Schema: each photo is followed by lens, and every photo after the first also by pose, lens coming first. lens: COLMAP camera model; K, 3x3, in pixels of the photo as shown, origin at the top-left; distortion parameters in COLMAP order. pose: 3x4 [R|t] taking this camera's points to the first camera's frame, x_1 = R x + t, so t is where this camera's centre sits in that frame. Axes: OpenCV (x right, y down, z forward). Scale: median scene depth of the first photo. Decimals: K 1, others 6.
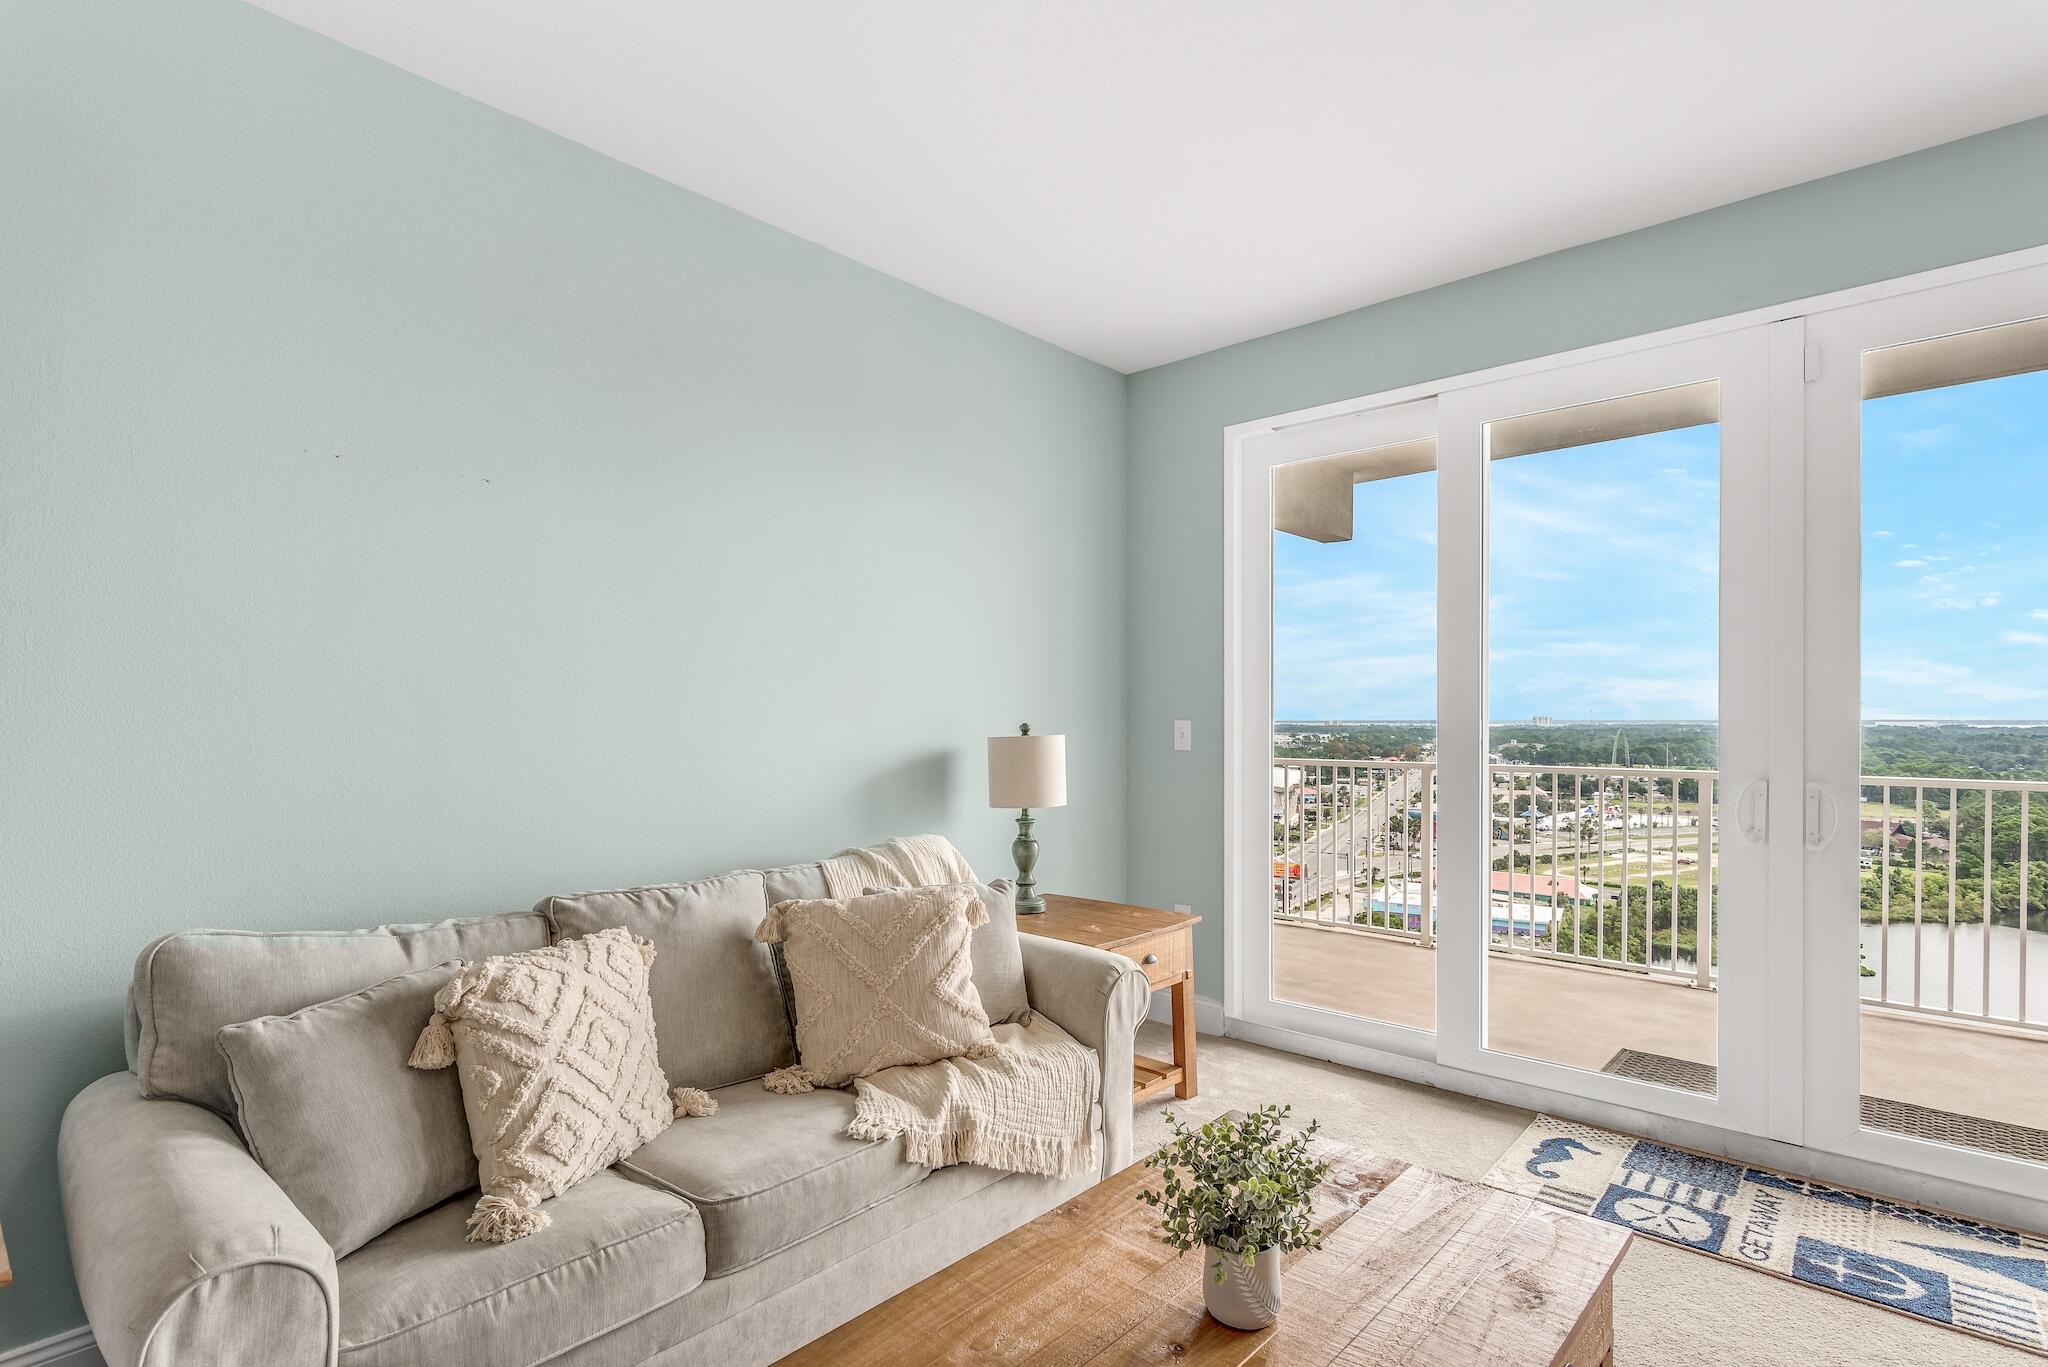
lens RADIAL K [[1000.8, 0, 1020.6], [0, 1000.8, 721.4], [0, 0, 1]] dist [-0.002008, 0.000396]
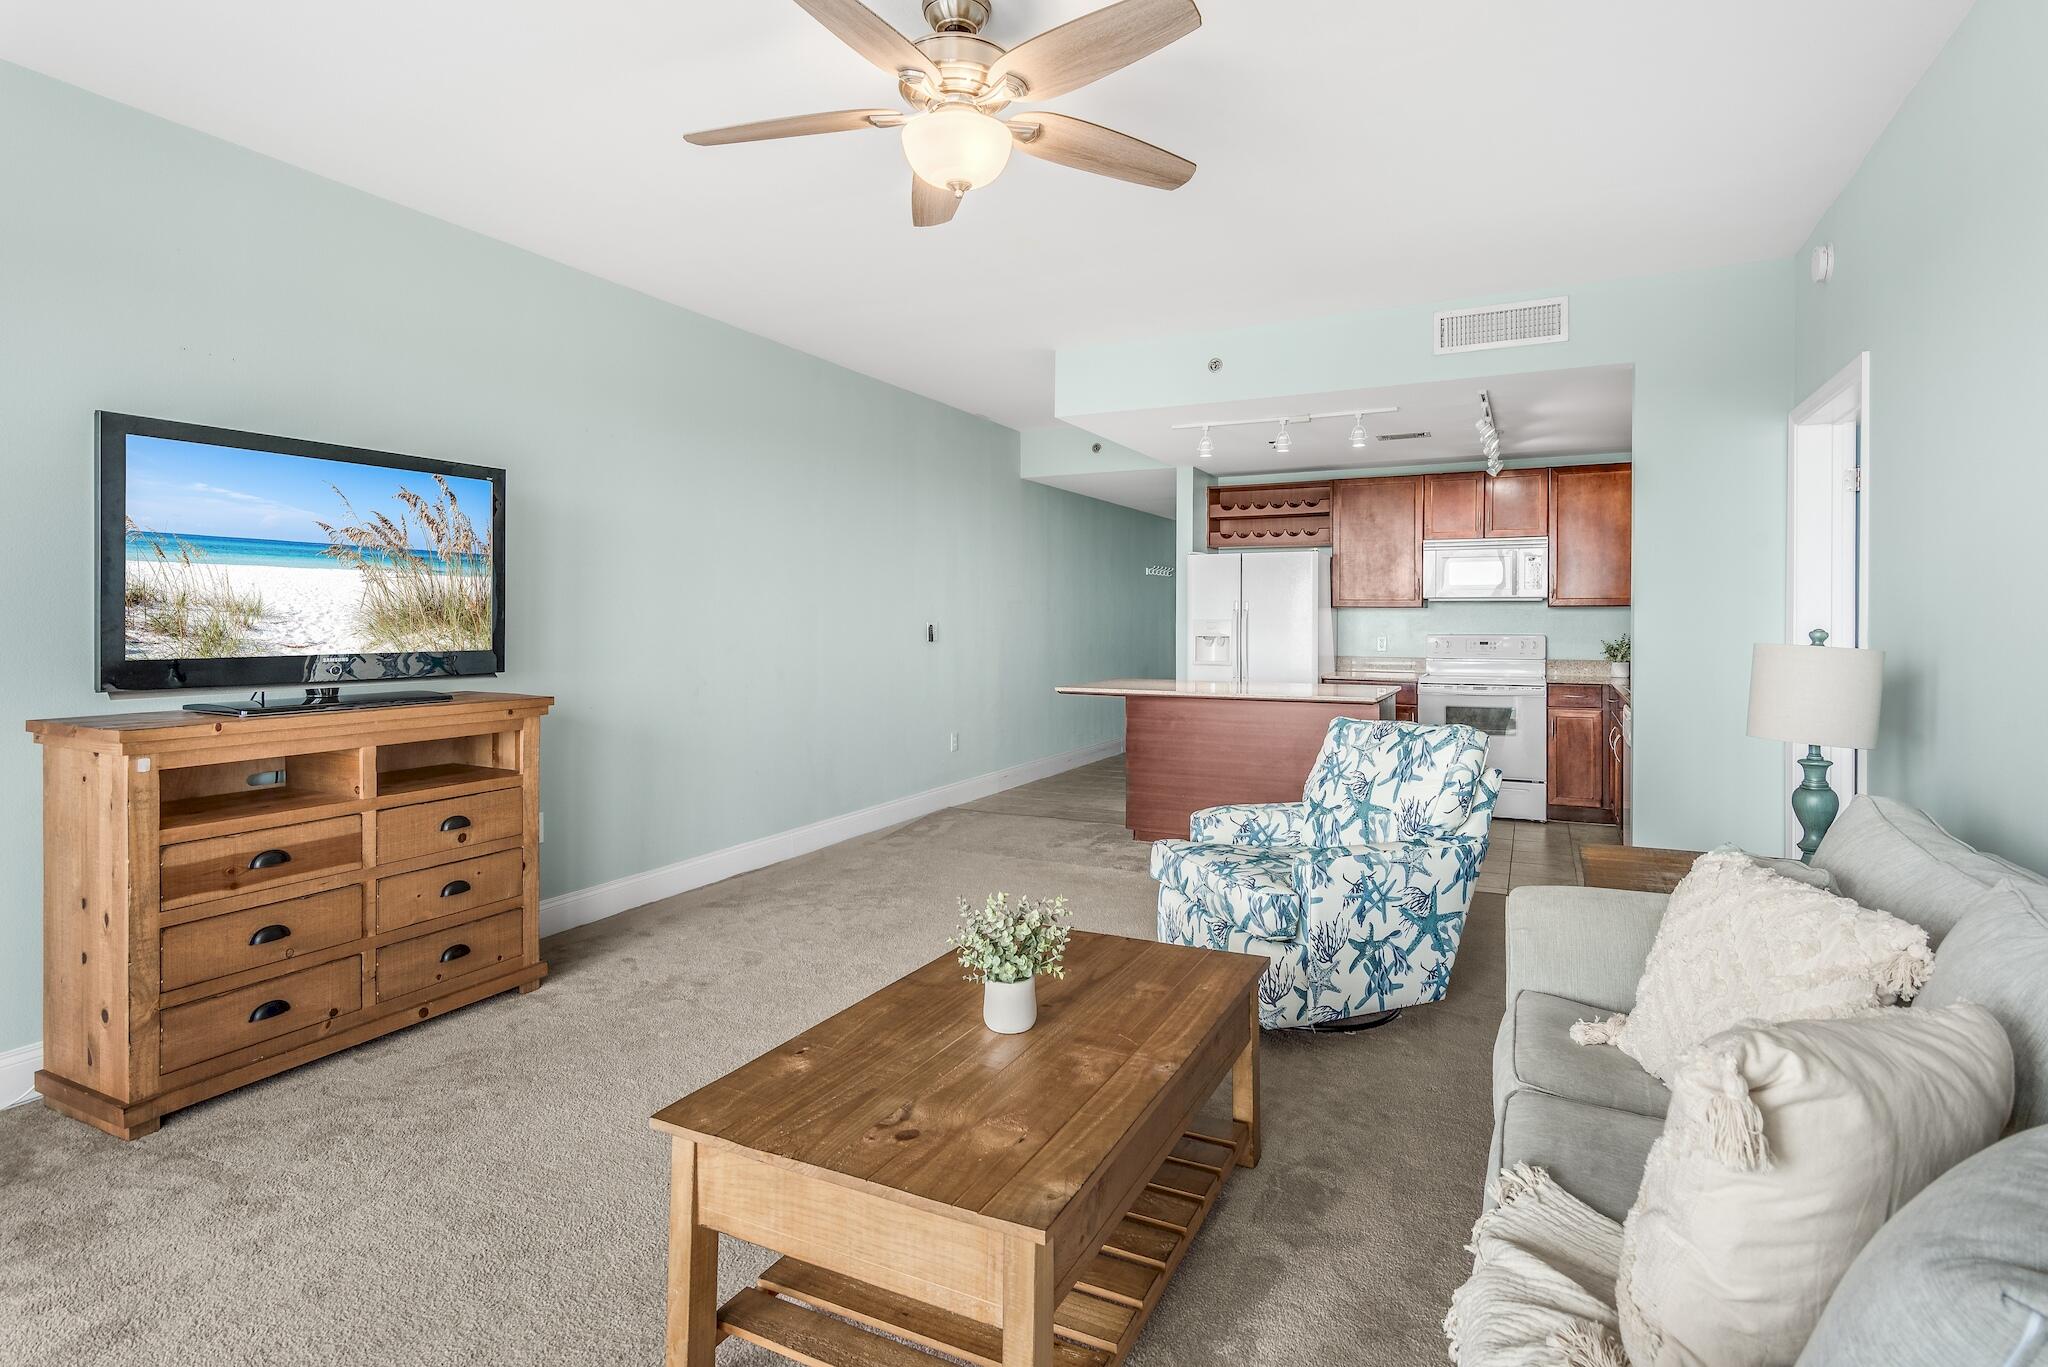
lens RADIAL K [[1028.9, 0, 1030.4], [0, 1028.9, 634.8], [0, 0, 1]] dist [0.002069, 0.000249]
pose [[-0.960661, 0.006926, -0.277636, 0.236796], [0.001597, 0.999810, 0.019414, -0.003537], [0.277718, 0.018207, -0.960490, 0.959201]]
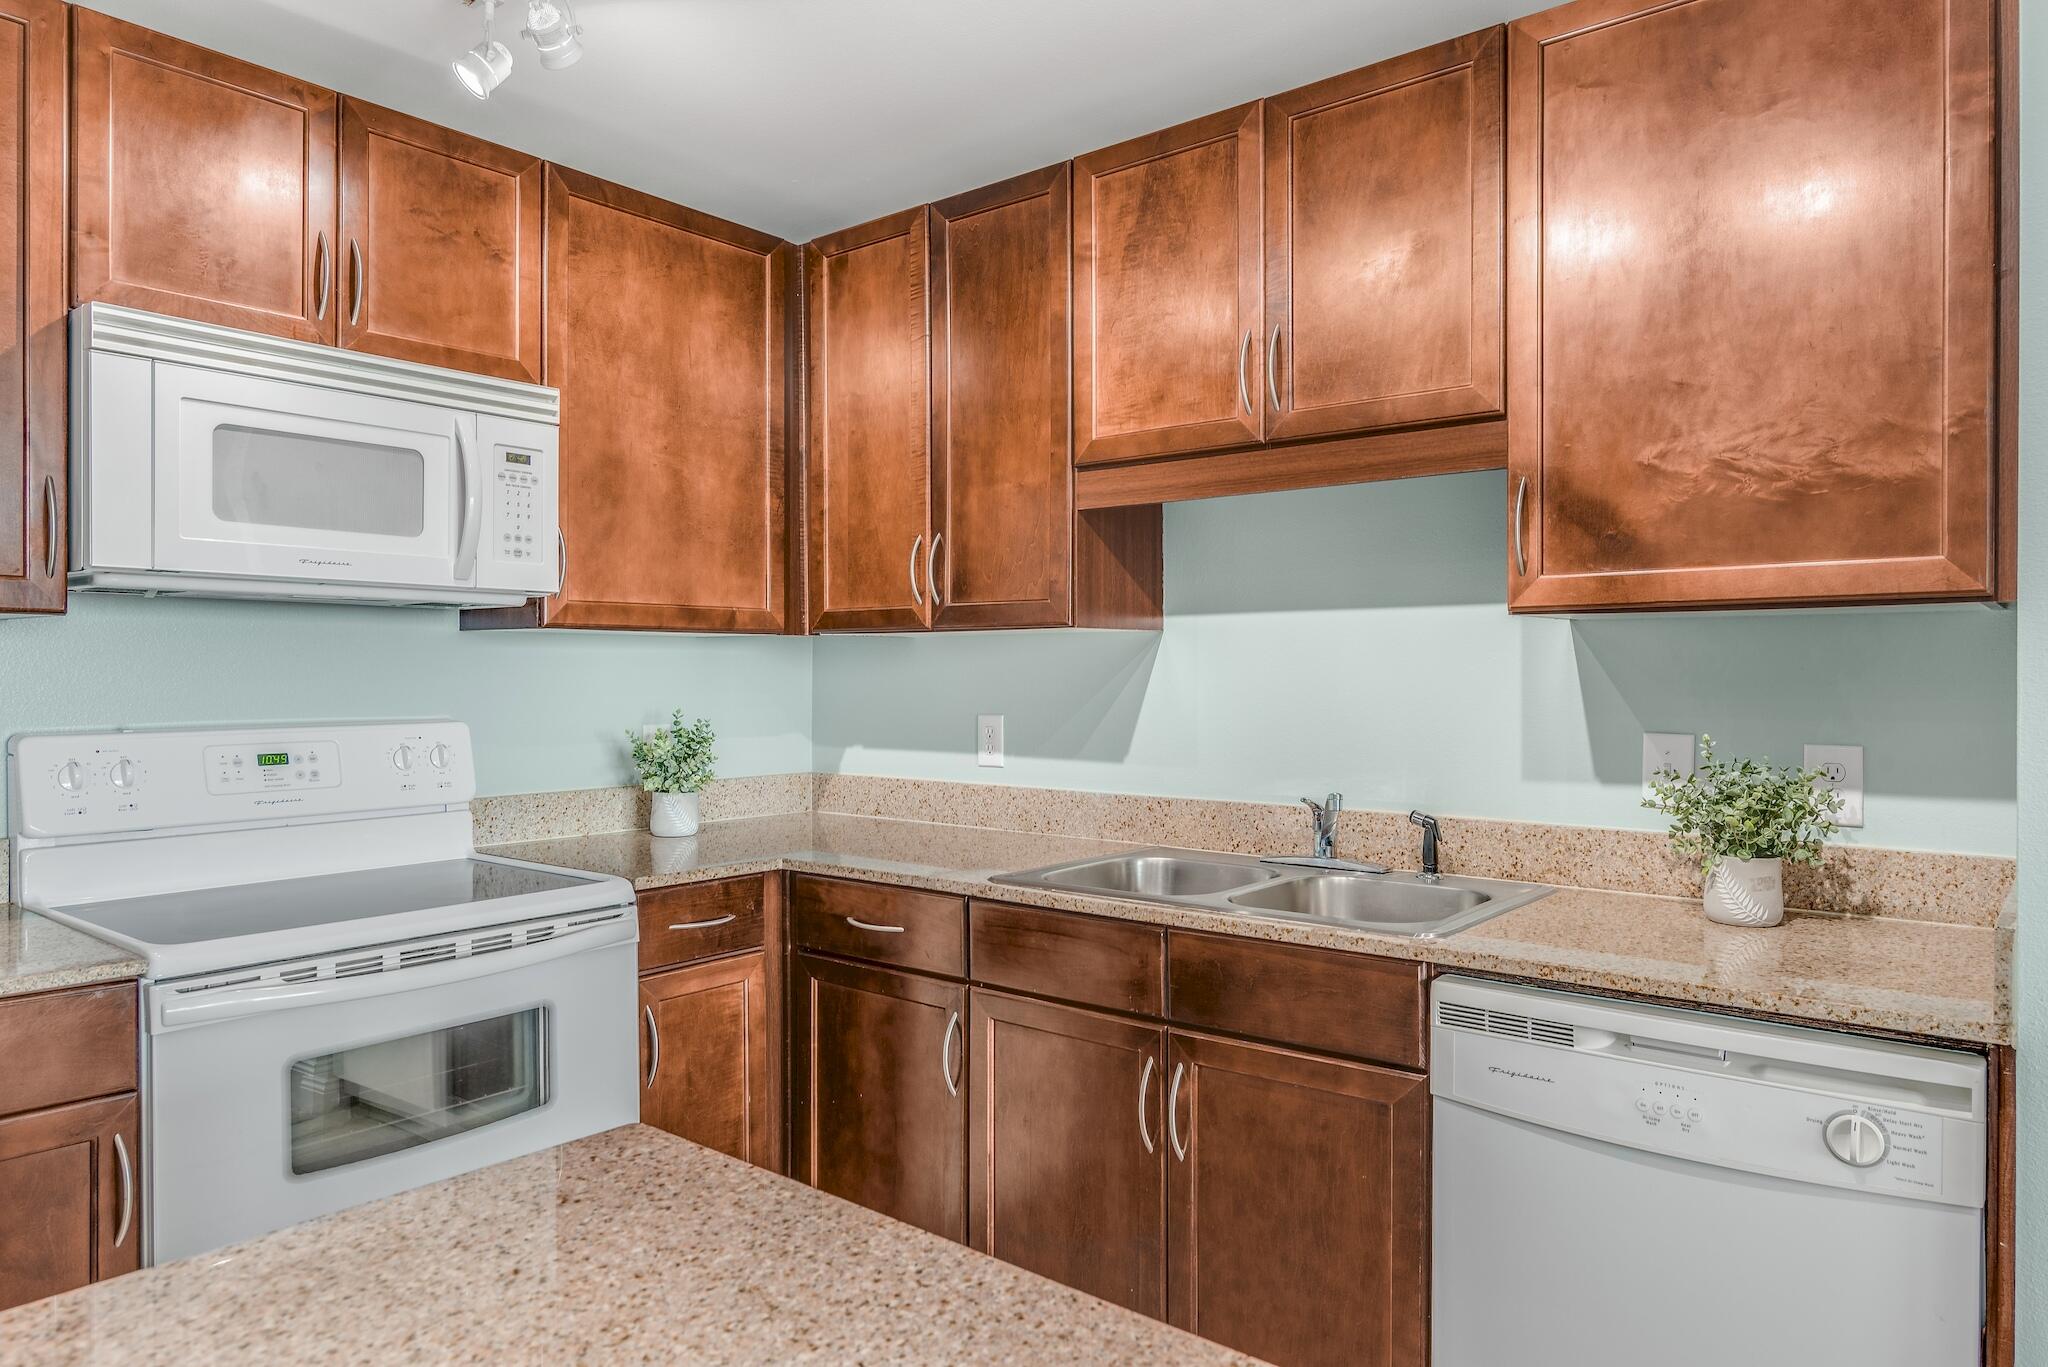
lens RADIAL K [[1302.7, 0, 1028.6], [0, 1302.7, 676.8], [0, 0, 1]] dist [-0.000561, -0.001277]
pose [[0.060227, 0.005785, -0.998168, -0.492246], [-0.005191, 0.999972, 0.005482, 0.006262], [0.998171, 0.004851, 0.060255, -0.406975]]
